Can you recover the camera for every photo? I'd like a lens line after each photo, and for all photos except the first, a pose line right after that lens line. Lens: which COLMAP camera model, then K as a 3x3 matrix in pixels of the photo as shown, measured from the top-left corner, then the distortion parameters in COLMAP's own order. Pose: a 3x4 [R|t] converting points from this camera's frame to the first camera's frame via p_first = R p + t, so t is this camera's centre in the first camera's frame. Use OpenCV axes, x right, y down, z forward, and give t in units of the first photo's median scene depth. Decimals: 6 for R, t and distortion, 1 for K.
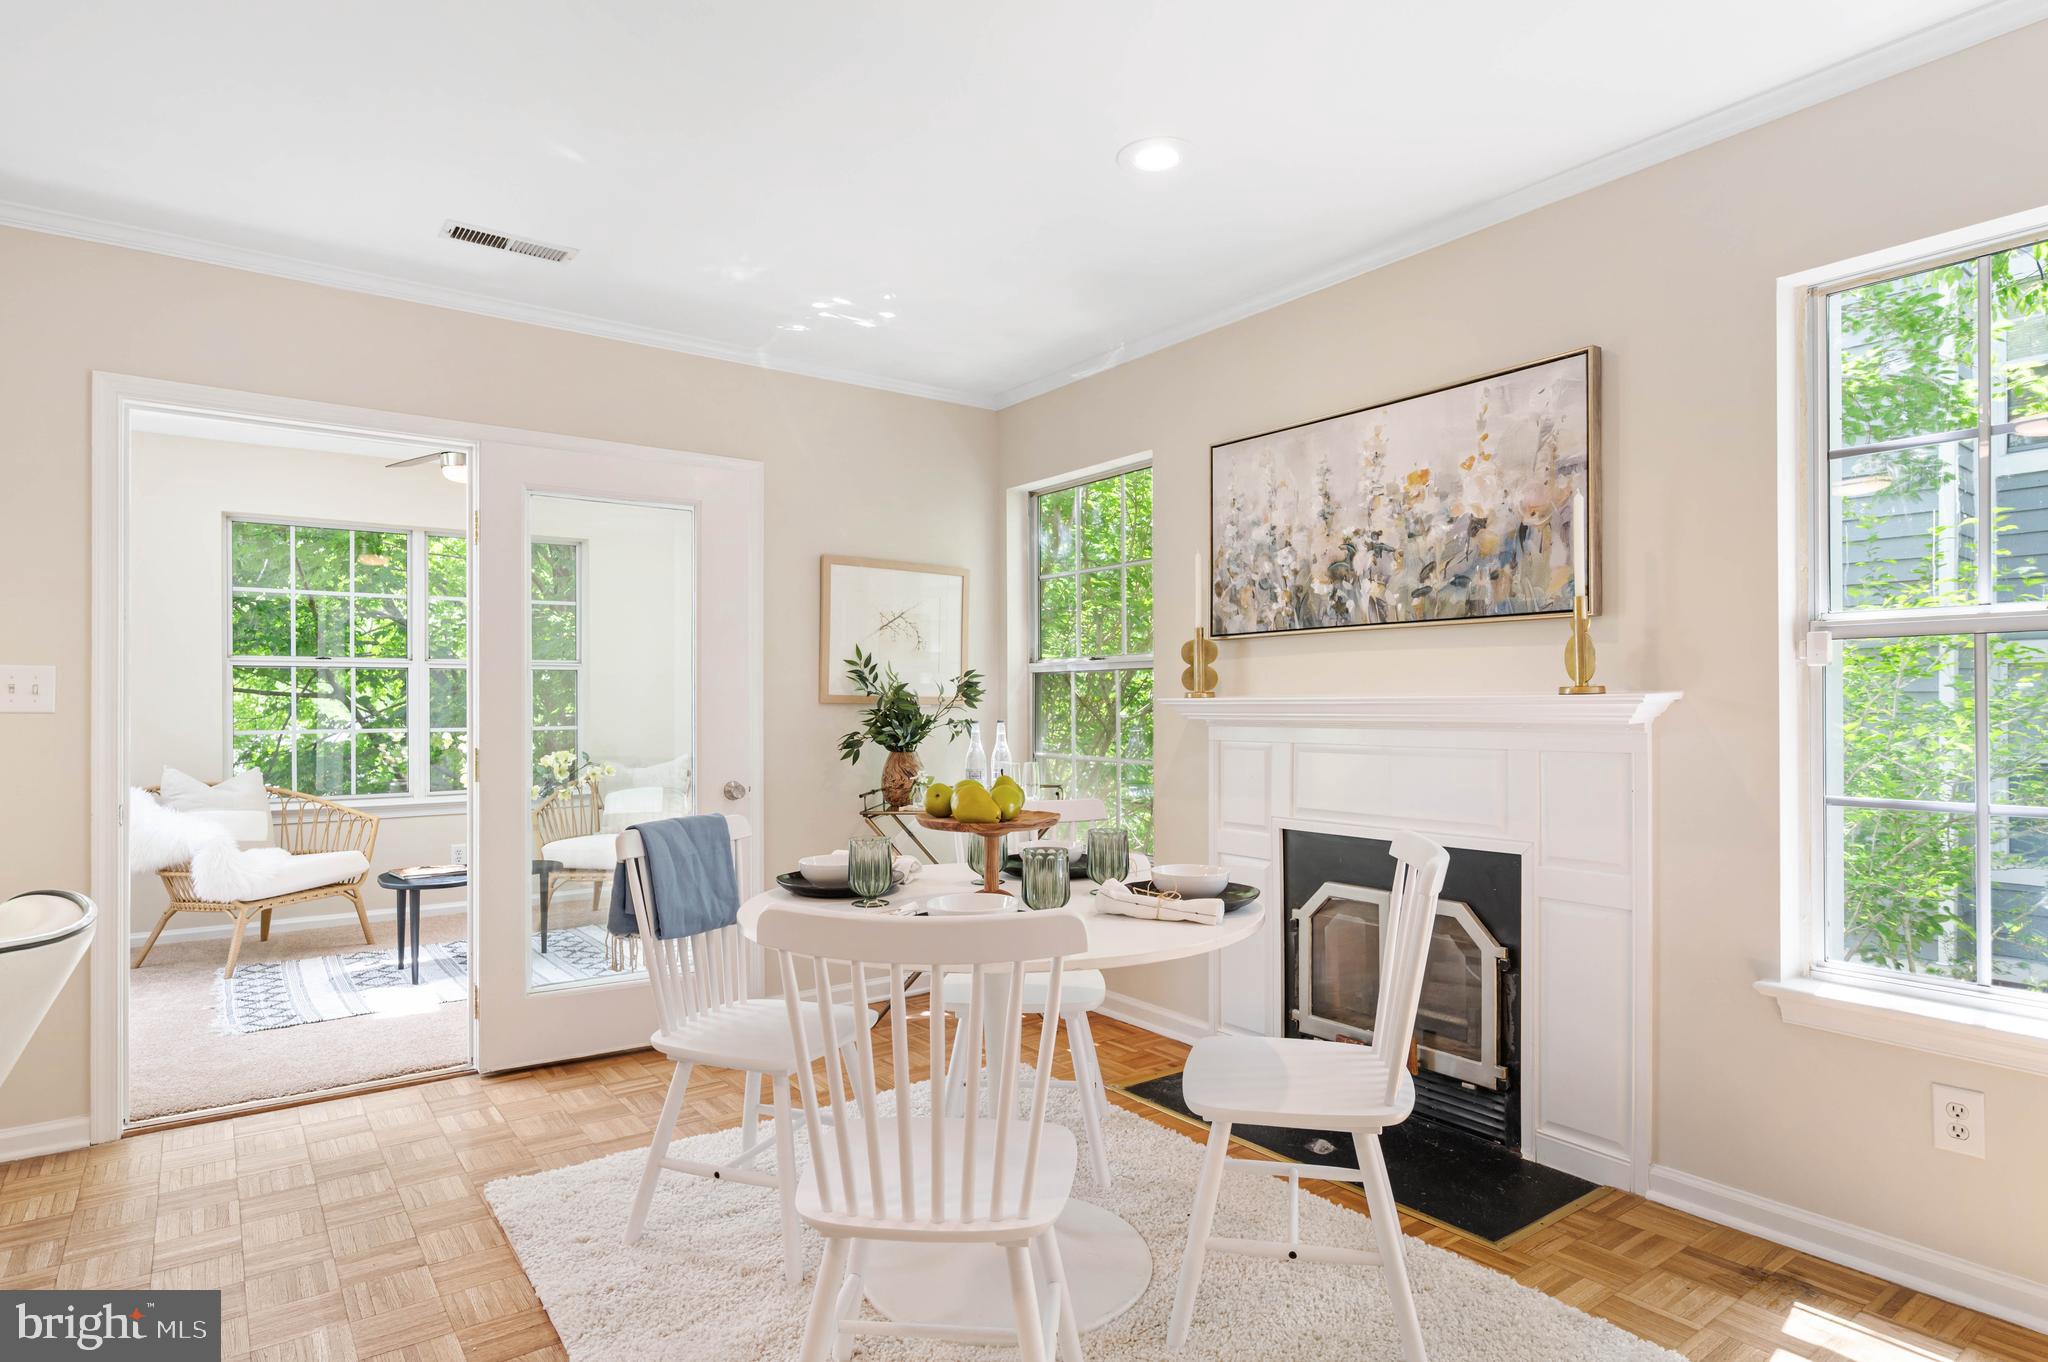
lens RADIAL K [[1118.8, 0, 1019.3], [0, 1118.8, 702.2], [0, 0, 1]] dist [-0.002235, 0.000951]
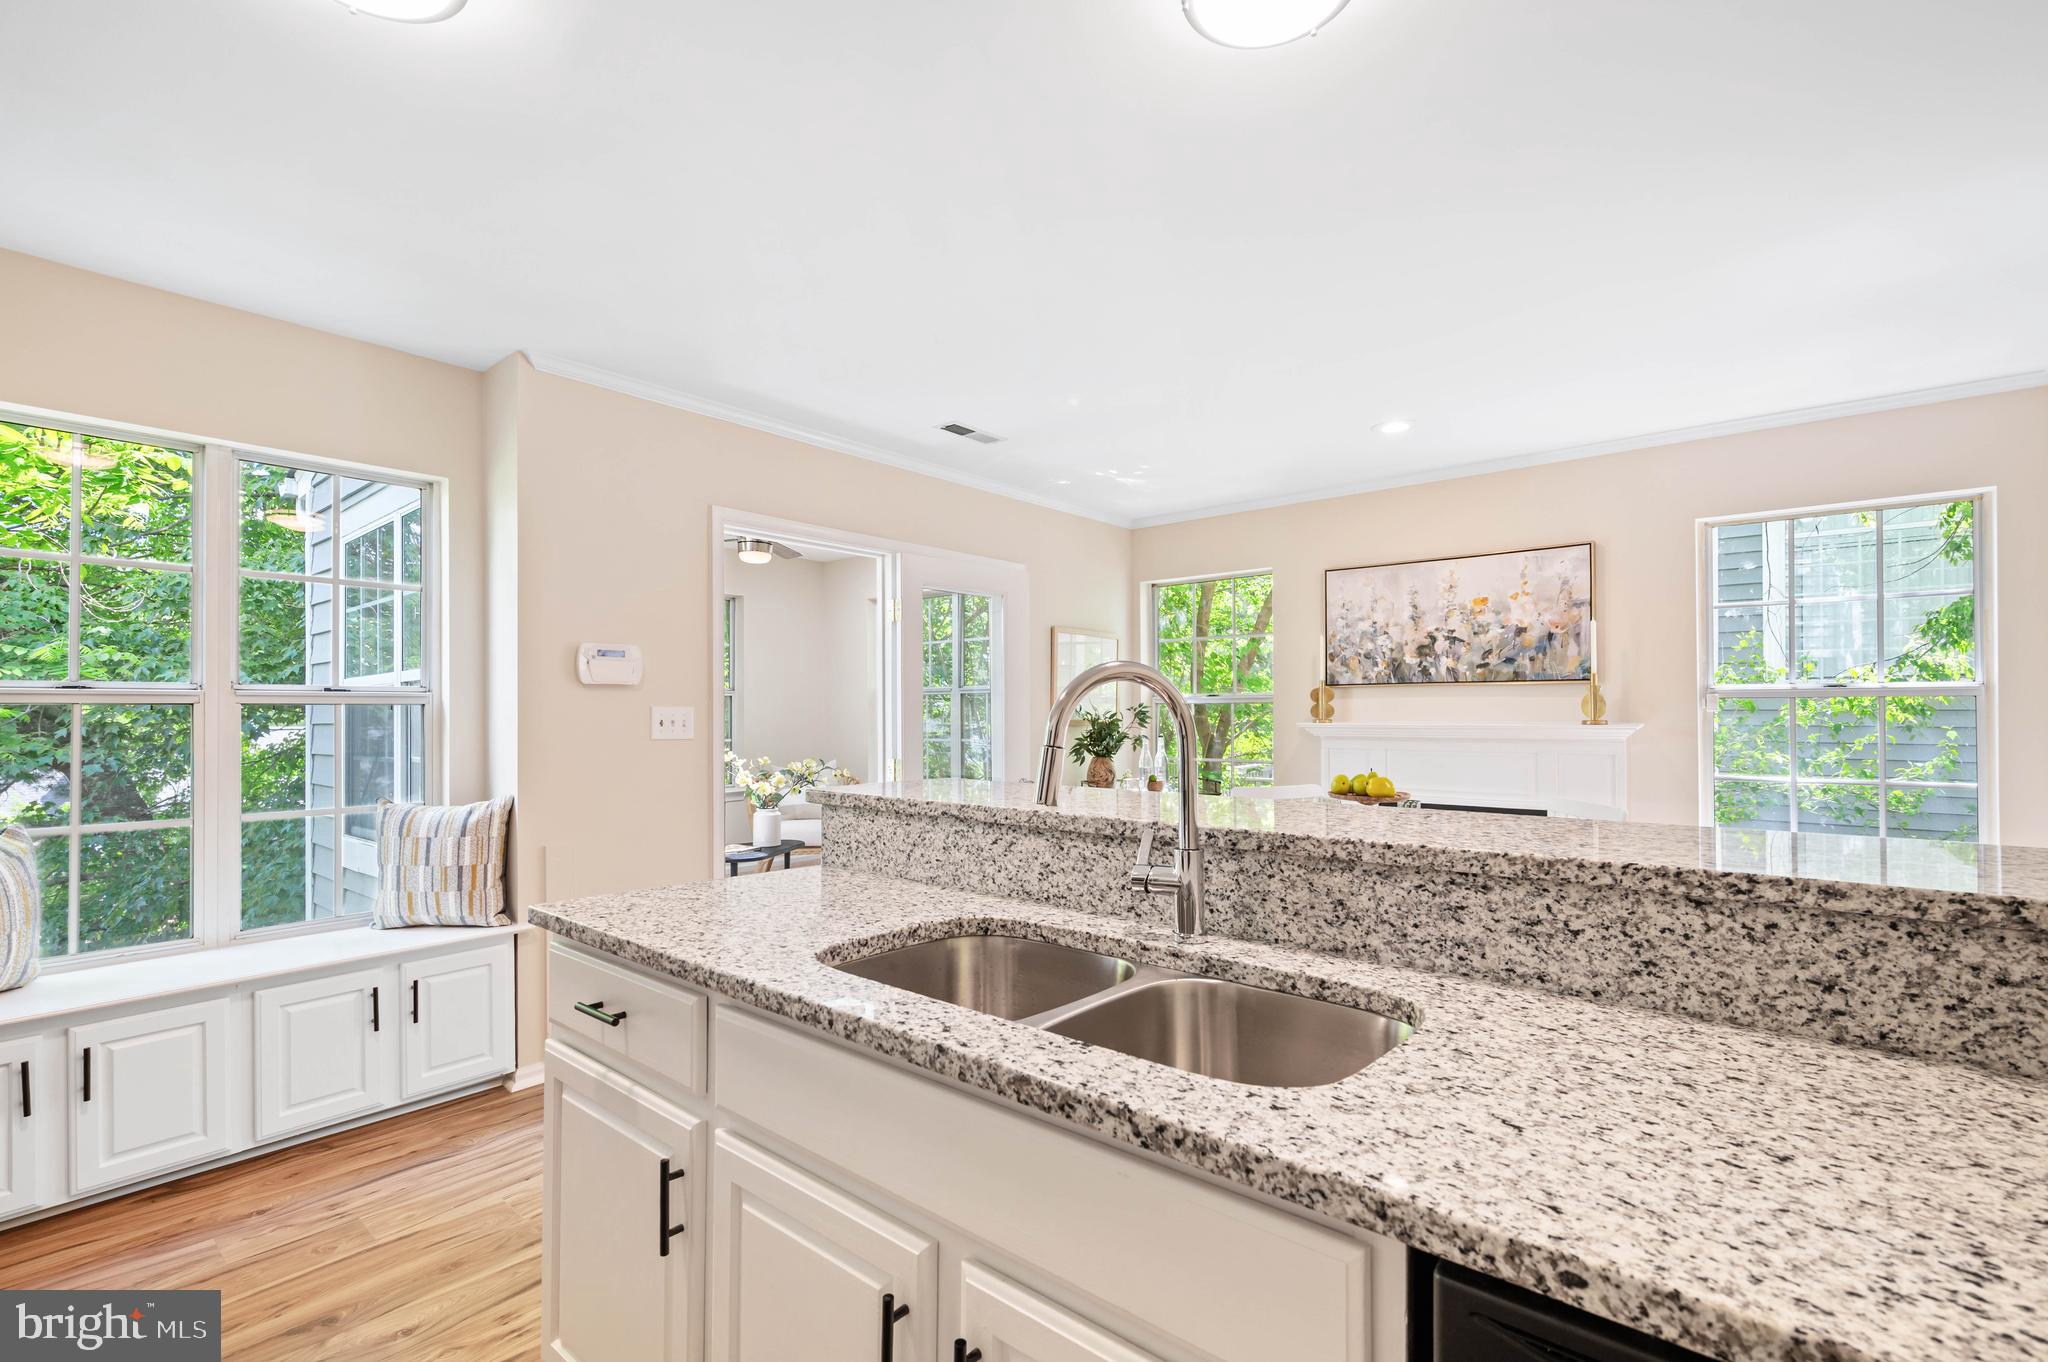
lens RADIAL K [[914.4, 0, 1022.8], [0, 914.4, 693.6], [0, 0, 1]] dist [0.001294, -0.000468]
pose [[0.973006, 0.004125, 0.230744, -0.660693], [-0.000272, 0.999860, -0.016727, -0.027522], [-0.230780, 0.016213, 0.972871, -0.239722]]
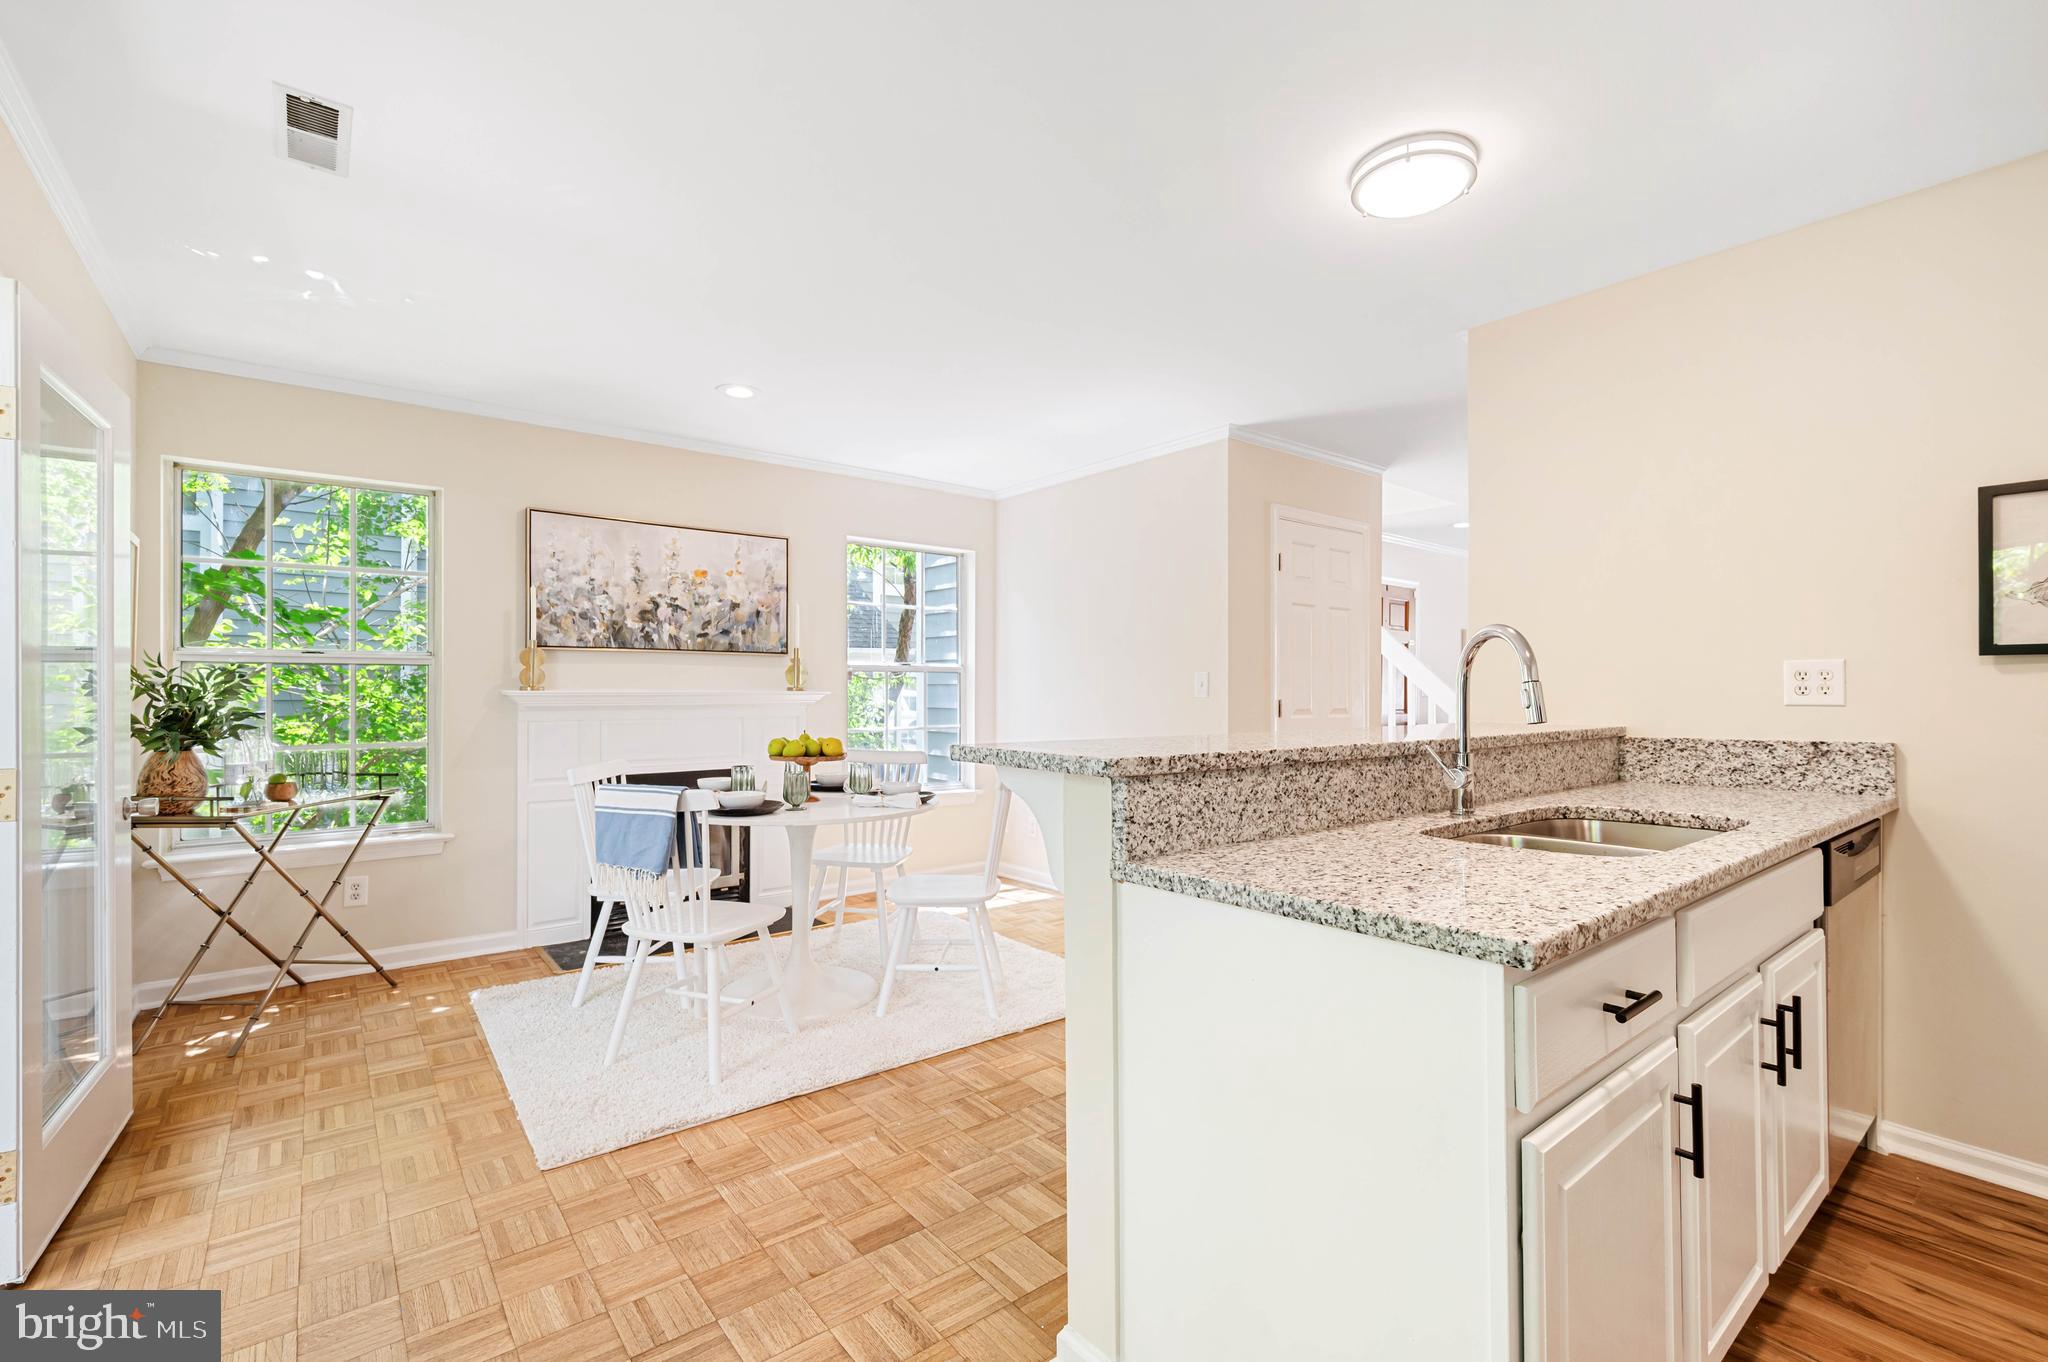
lens RADIAL K [[895.0, 0, 1022.6], [0, 895.0, 689.0], [0, 0, 1]] dist [0.003810, 0.000112]
pose [[-0.038348, 0.005696, 0.999248, -1.101595], [-0.003076, 0.999978, -0.005819, -0.001545], [-0.999260, -0.003297, -0.038330, 0.498219]]
